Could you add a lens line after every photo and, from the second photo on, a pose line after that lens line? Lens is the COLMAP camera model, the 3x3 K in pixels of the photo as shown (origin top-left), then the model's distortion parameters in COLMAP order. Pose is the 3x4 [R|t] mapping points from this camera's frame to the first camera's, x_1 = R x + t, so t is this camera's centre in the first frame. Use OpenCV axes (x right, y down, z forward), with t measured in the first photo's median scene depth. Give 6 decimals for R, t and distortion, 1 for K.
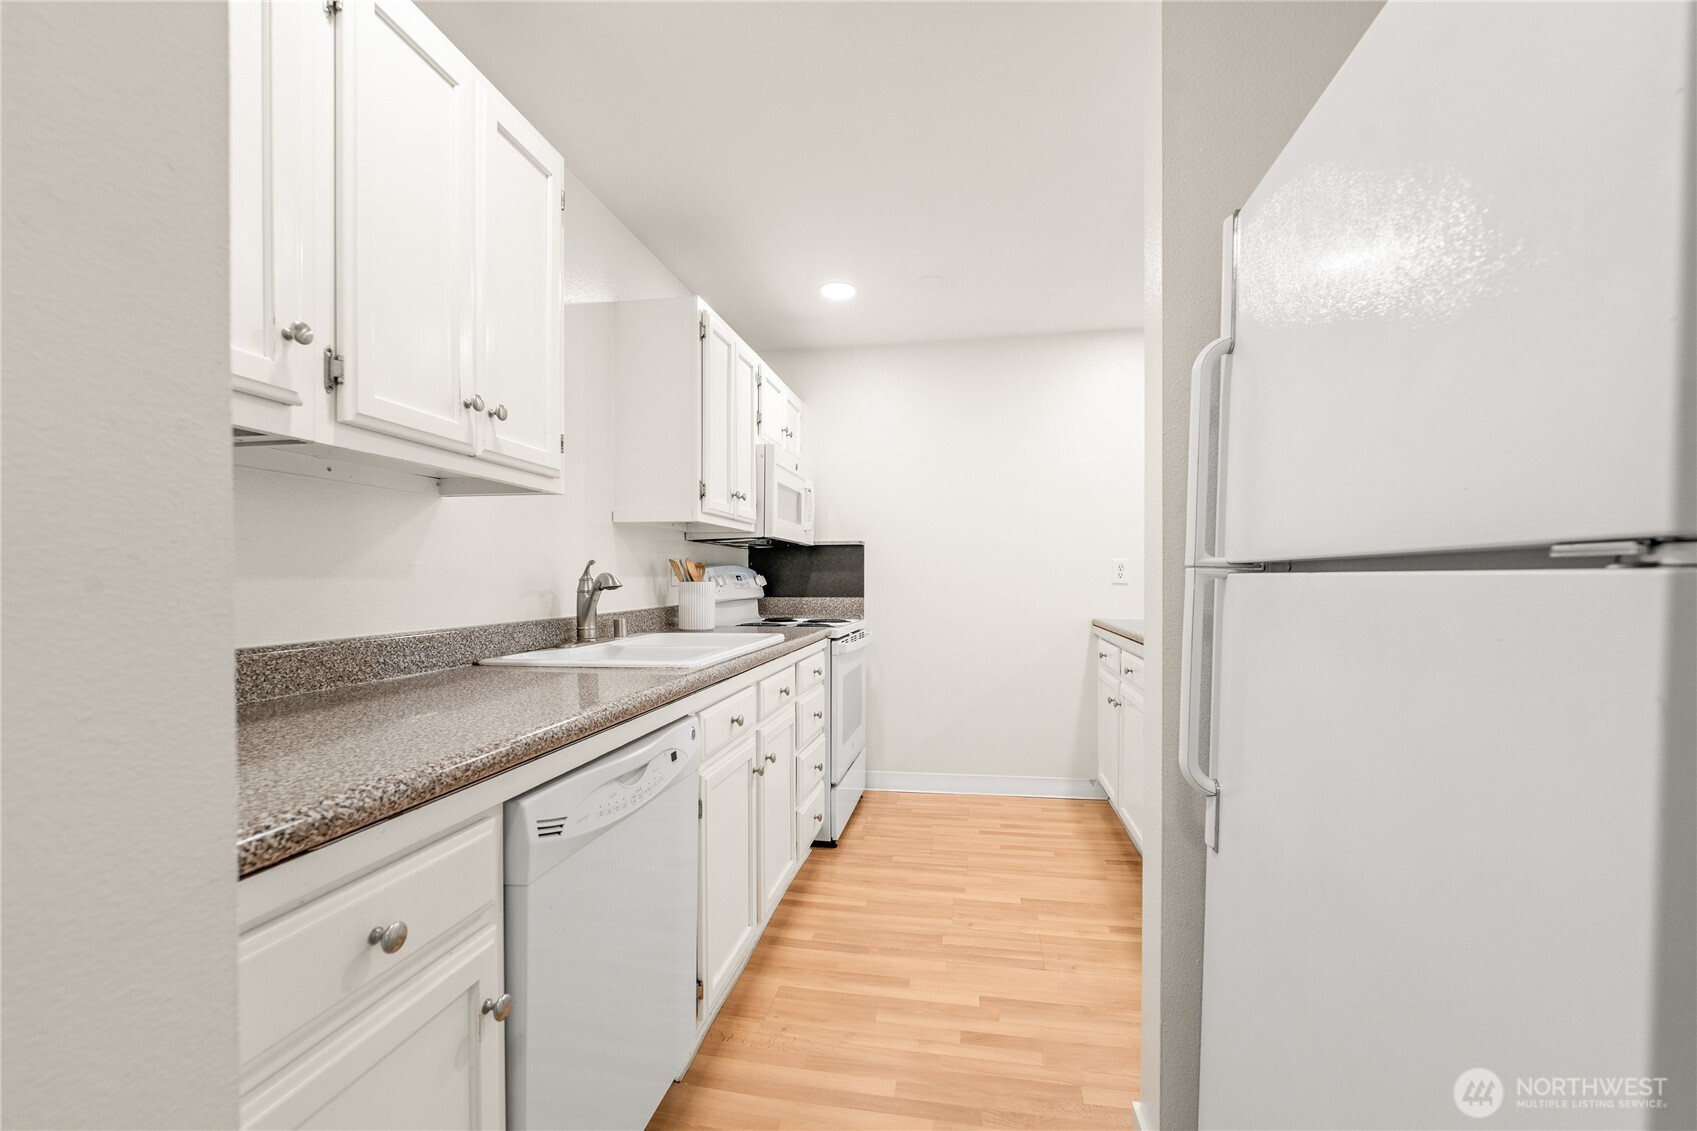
lens RADIAL K [[690.4, 0, 850.0], [0, 690.4, 568.6], [0, 0, 1]] dist [0.002556, 0.000063]
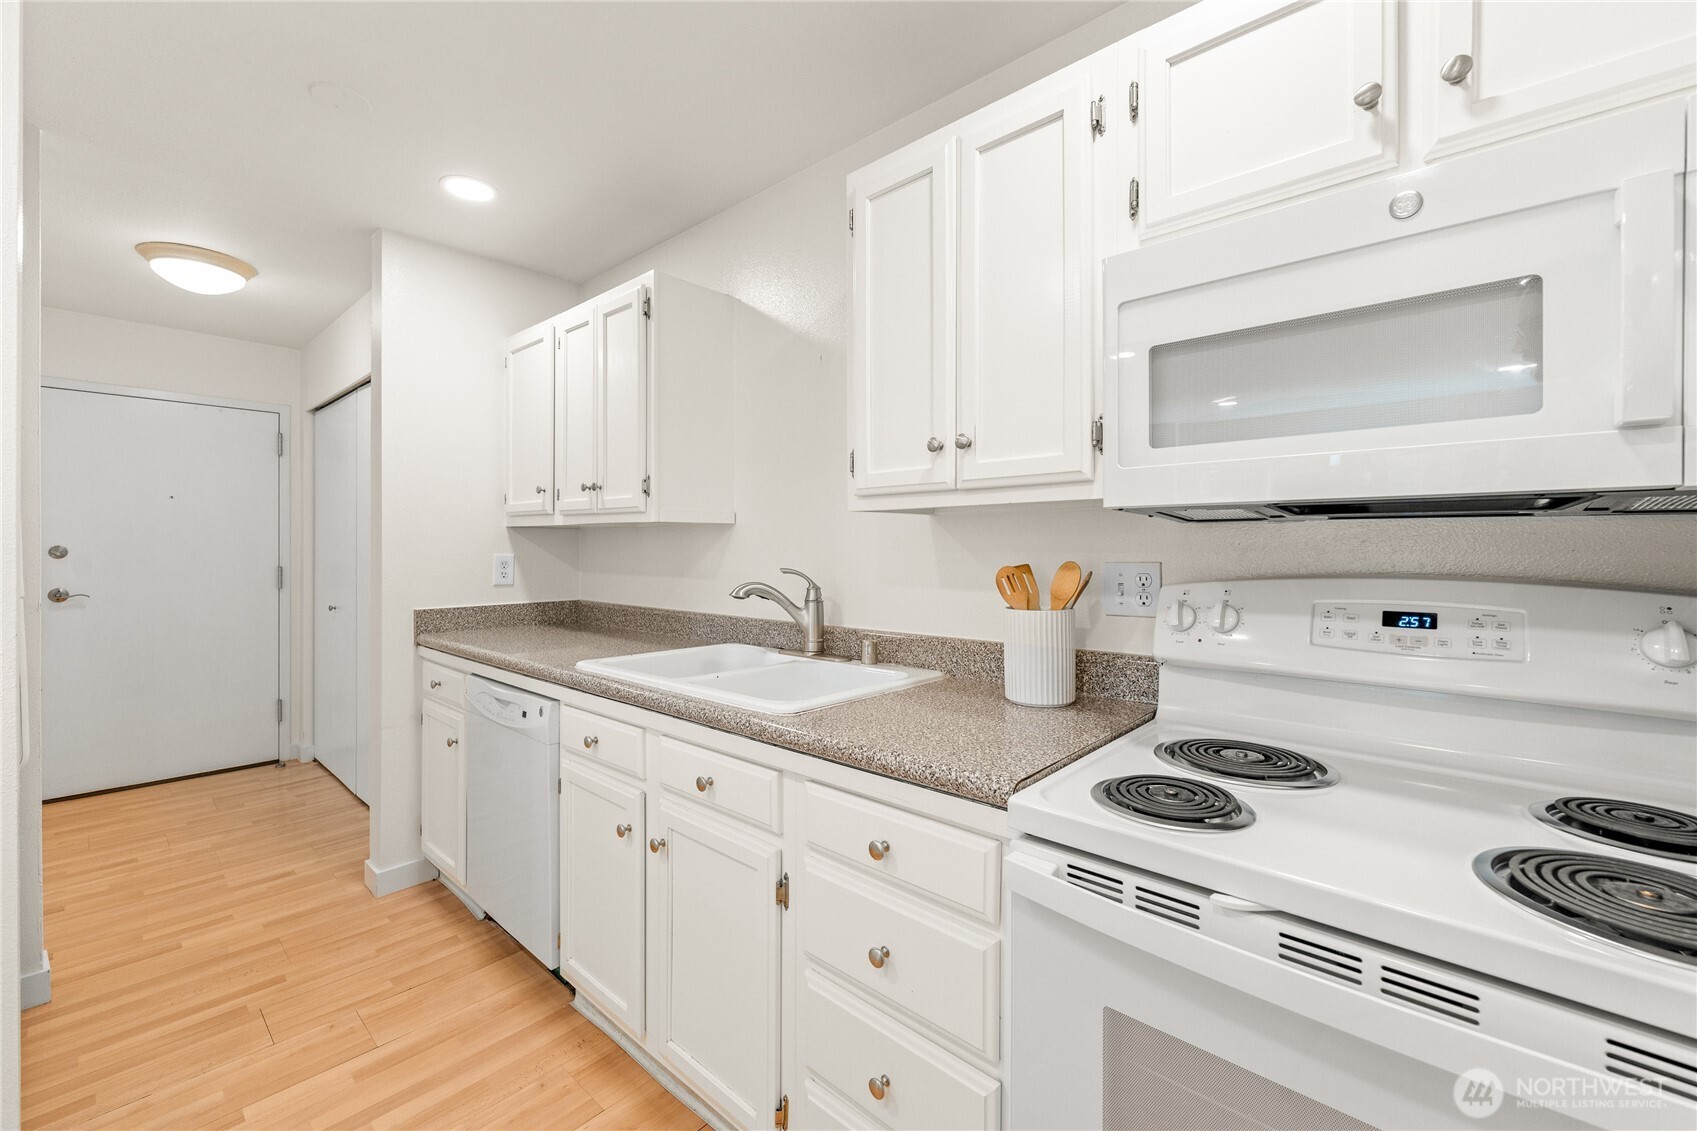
lens RADIAL K [[690.4, 0, 840.2], [0, 690.4, 563.7], [0, 0, 1]] dist [0.002556, 0.000063]
pose [[-0.518695, -0.006720, -0.854933, 0.477589], [-0.013392, 0.999910, 0.000266, -0.022410], [0.854855, 0.011587, -0.518738, 1.781097]]
